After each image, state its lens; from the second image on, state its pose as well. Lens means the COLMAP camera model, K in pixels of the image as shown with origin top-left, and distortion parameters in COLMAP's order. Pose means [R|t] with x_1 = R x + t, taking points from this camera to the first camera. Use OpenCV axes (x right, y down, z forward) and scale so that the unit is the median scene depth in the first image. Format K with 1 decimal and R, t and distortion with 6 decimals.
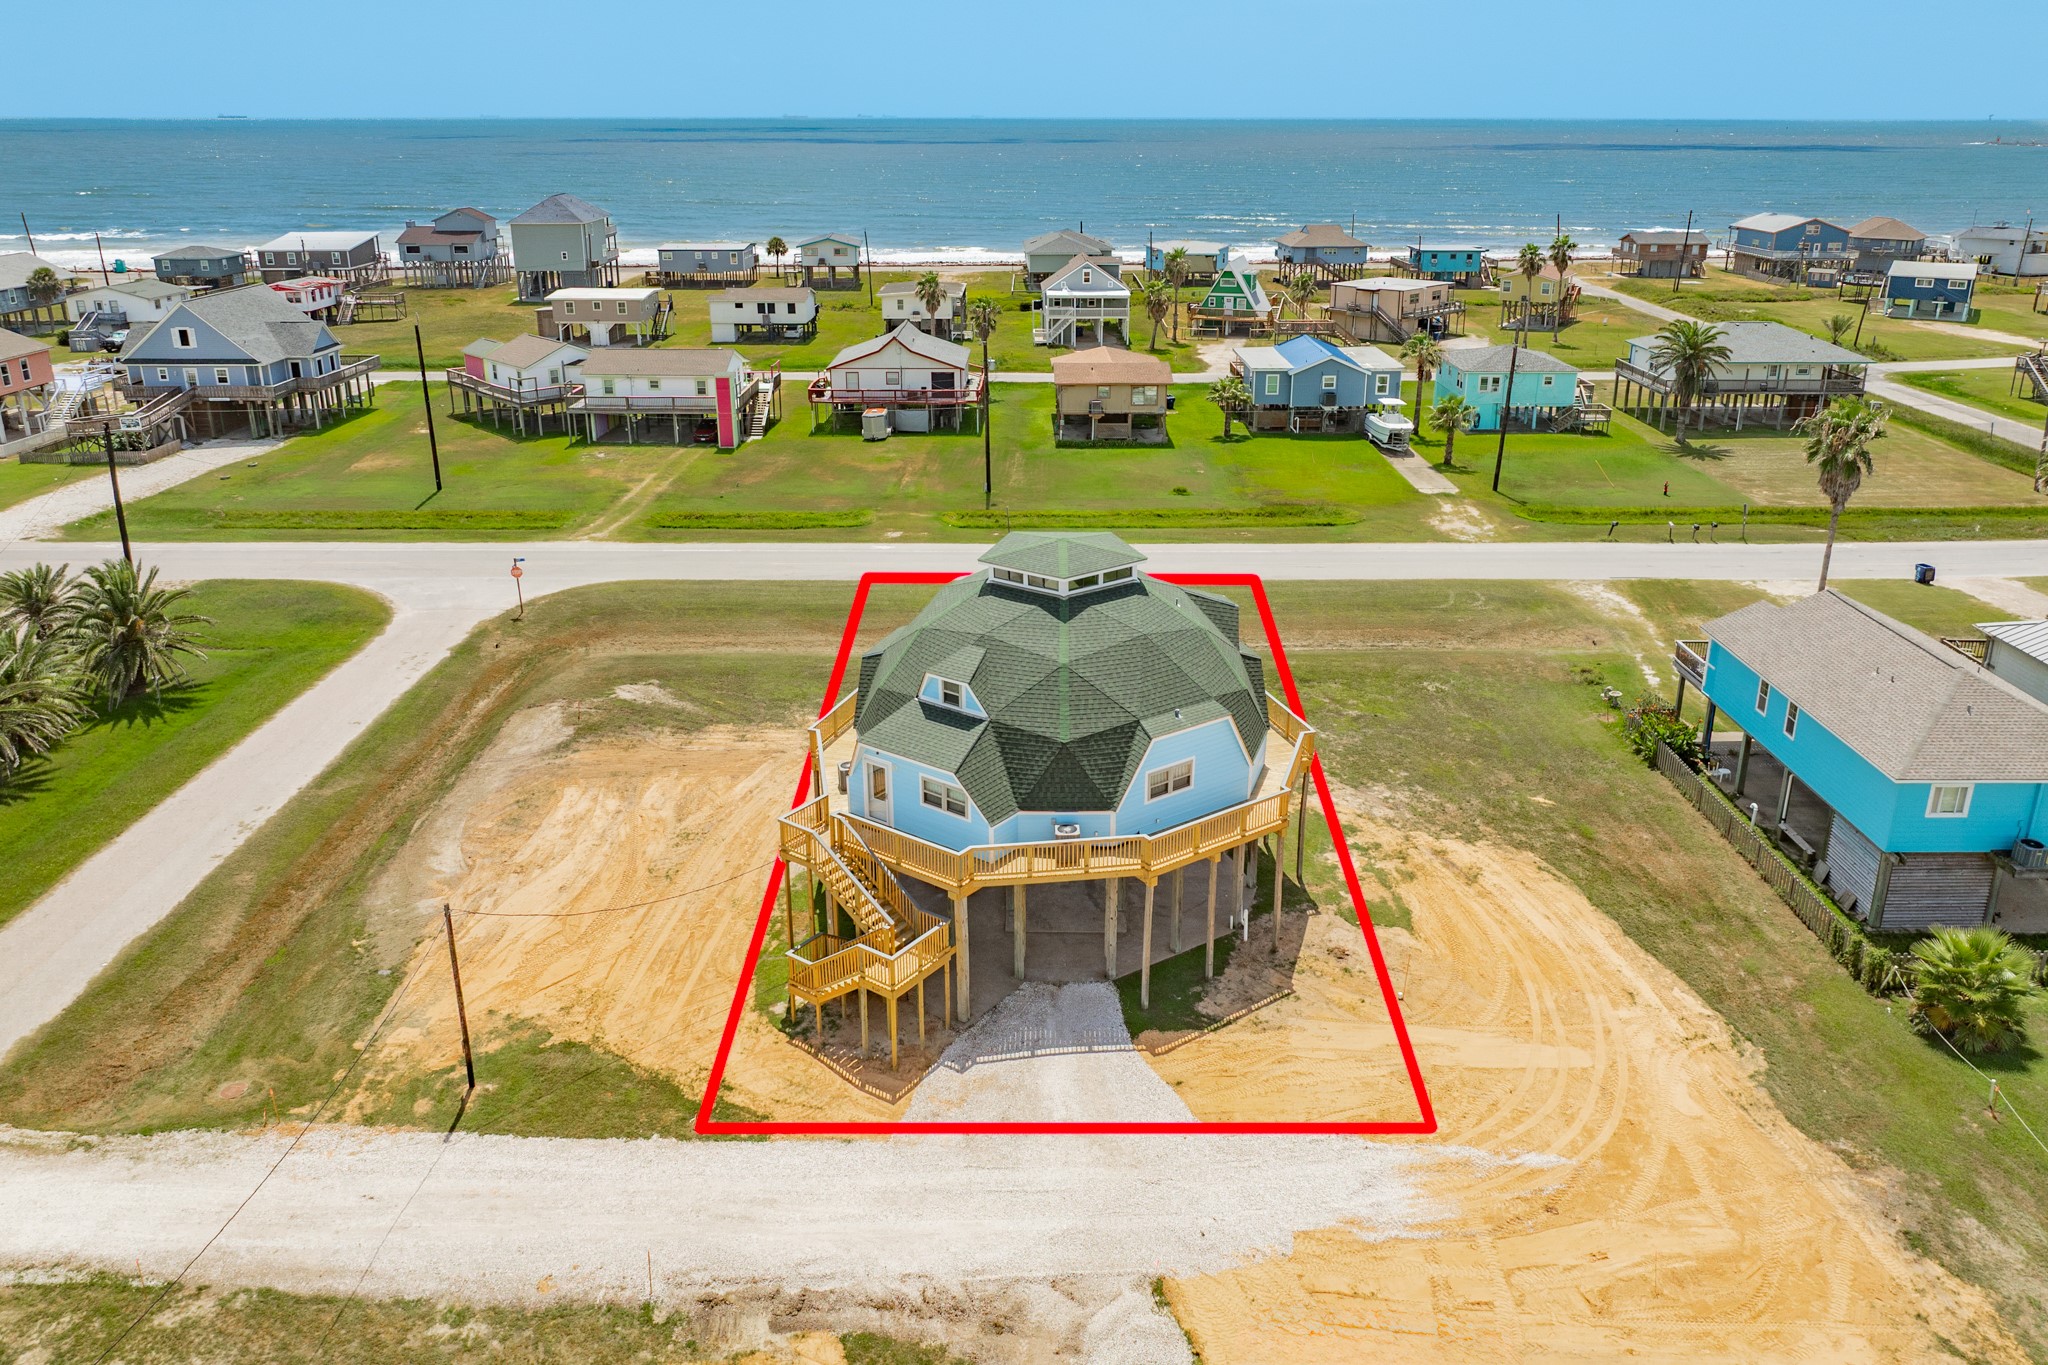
lens RADIAL K [[1452.8, 0, 1045.3], [0, 1452.8, 602.8], [0, 0, 1]] dist [0.004000, -0.002300]
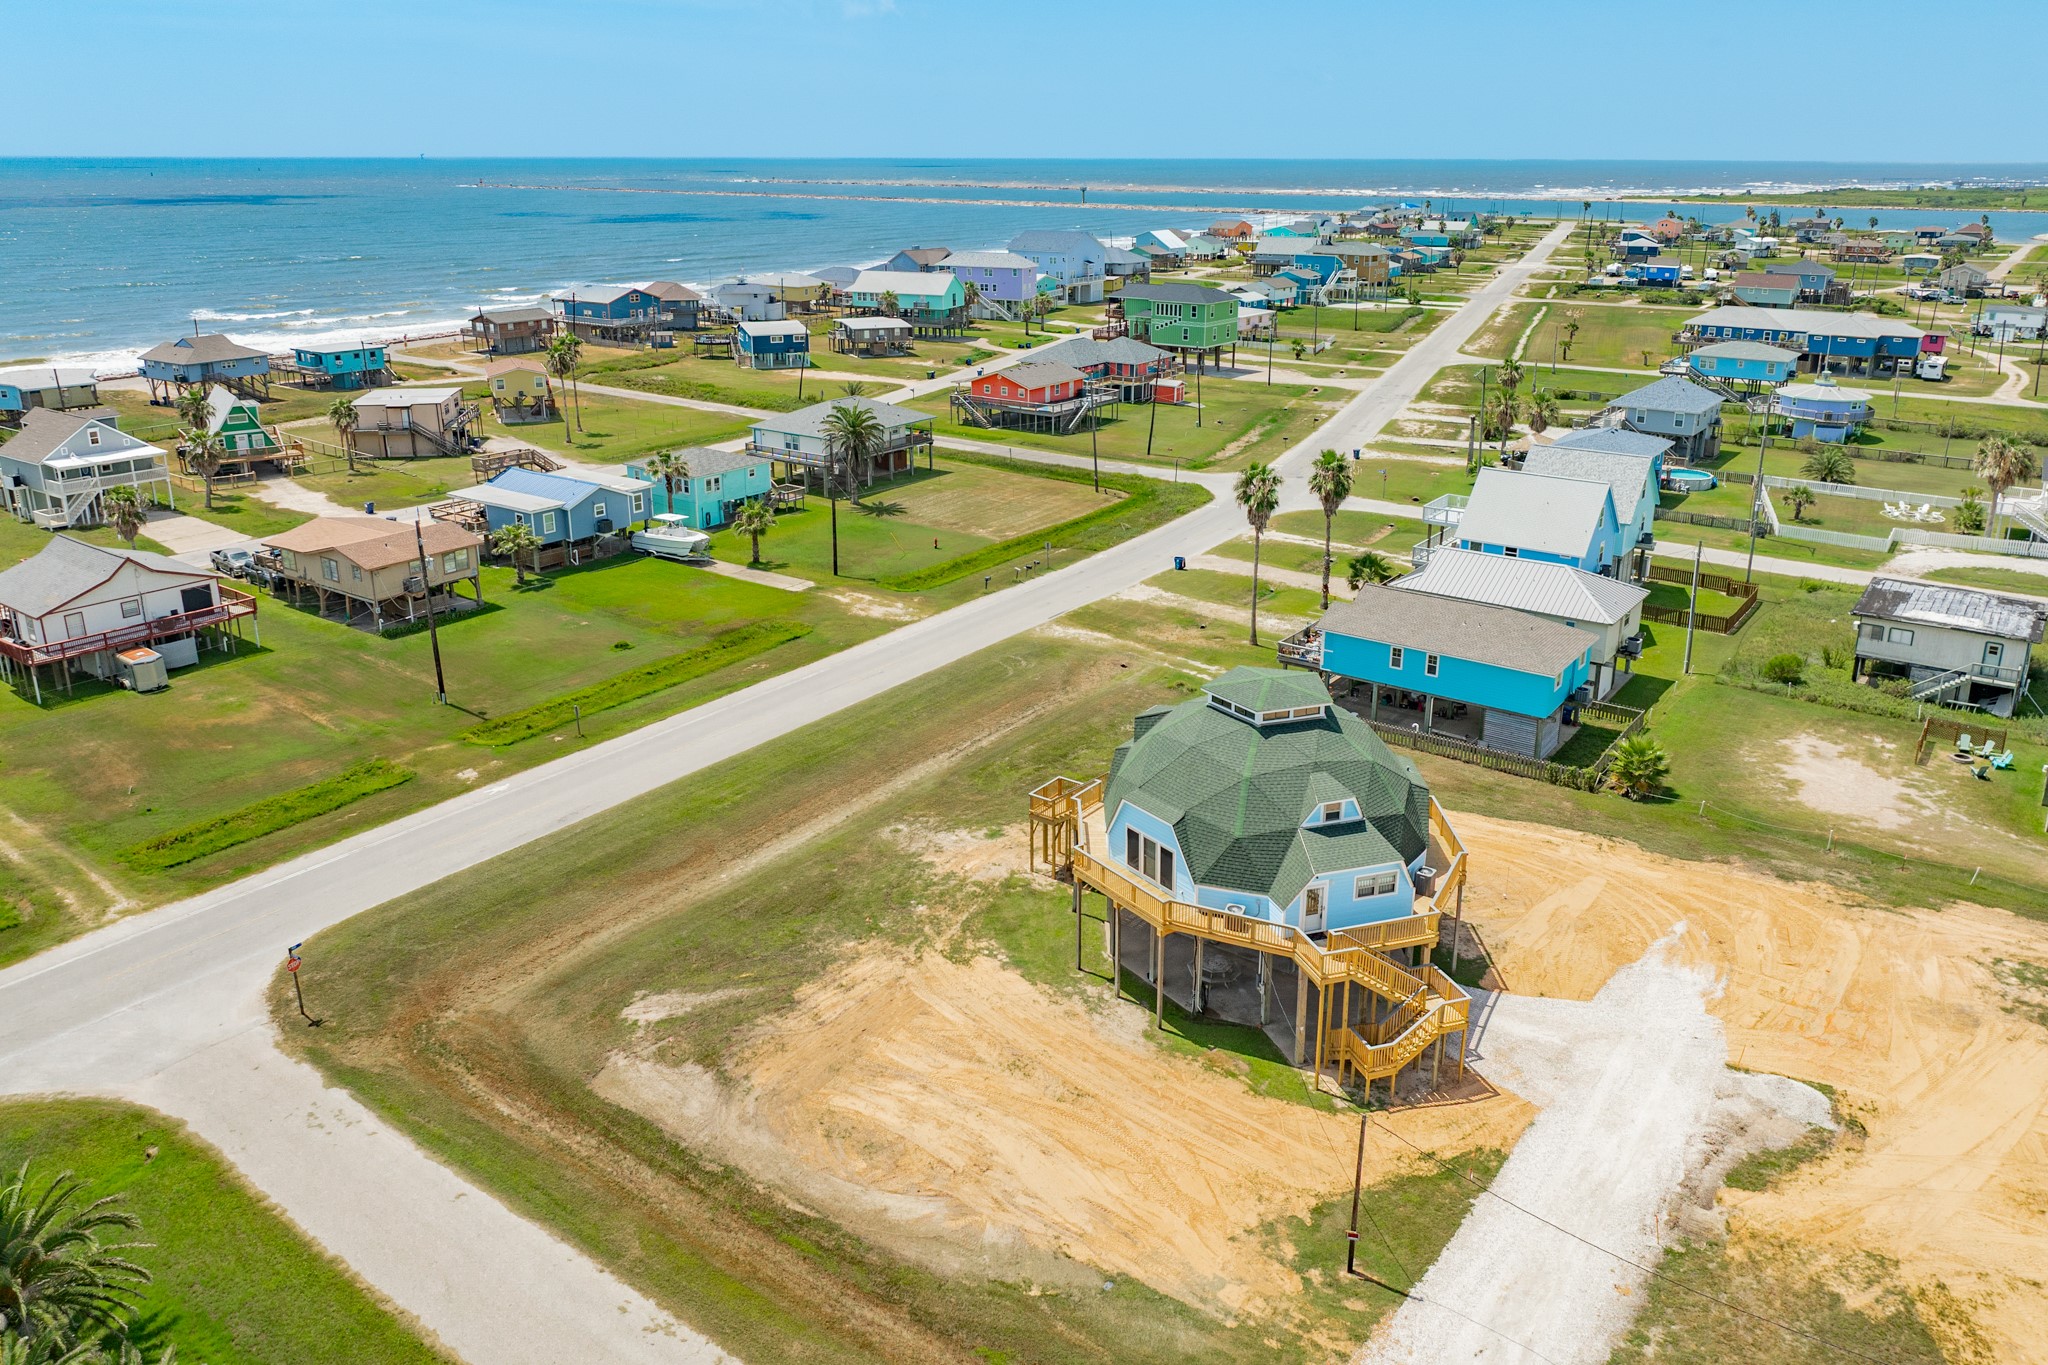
lens RADIAL K [[1454.6, 0, 1030.6], [0, 1454.6, 598.9], [0, 0, 1]] dist [-0.004270, 0.005797]
pose [[0.593975, -0.234575, 0.769525, -1.012337], [0.254748, 0.962164, 0.096664, -0.269417], [-0.763084, 0.138619, 0.631259, 0.316305]]
